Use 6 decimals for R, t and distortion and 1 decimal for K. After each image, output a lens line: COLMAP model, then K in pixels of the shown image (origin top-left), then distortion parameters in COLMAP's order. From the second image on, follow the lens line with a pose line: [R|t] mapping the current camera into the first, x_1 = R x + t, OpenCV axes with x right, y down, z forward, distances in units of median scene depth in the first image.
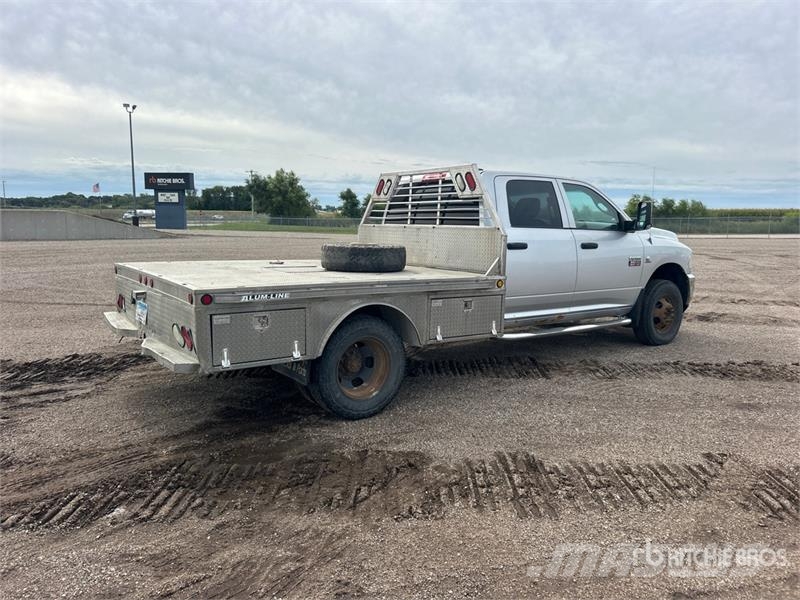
lens RADIAL K [[597.4, 0, 403.1], [0, 597.4, 298.2], [0, 0, 1]] dist [0.082523, -0.105029]
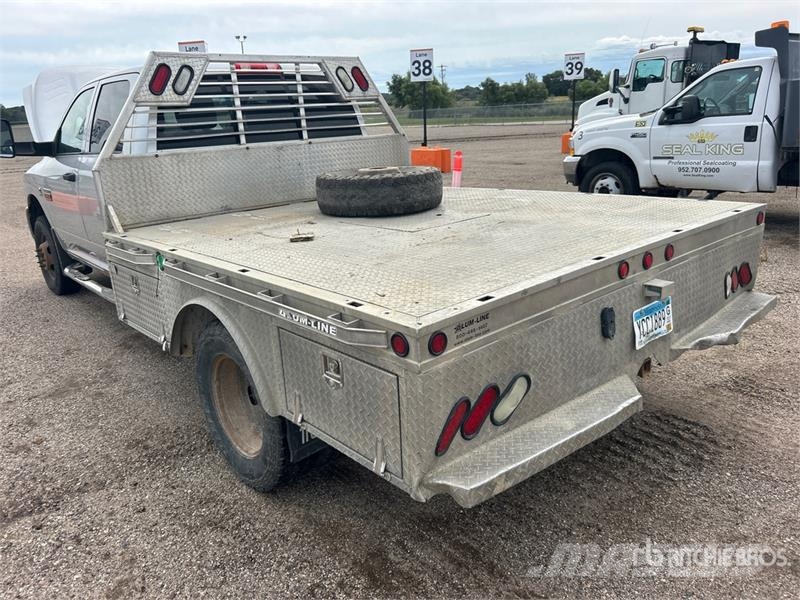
lens RADIAL K [[598.2, 0, 390.4], [0, 598.2, 300.4], [0, 0, 1]] dist [0.079541, -0.103304]
pose [[-0.089638, -0.293638, 0.951705, -0.741777], [0.187808, 0.933426, 0.305687, -0.153512], [-0.978107, 0.206139, -0.028523, 1.022759]]
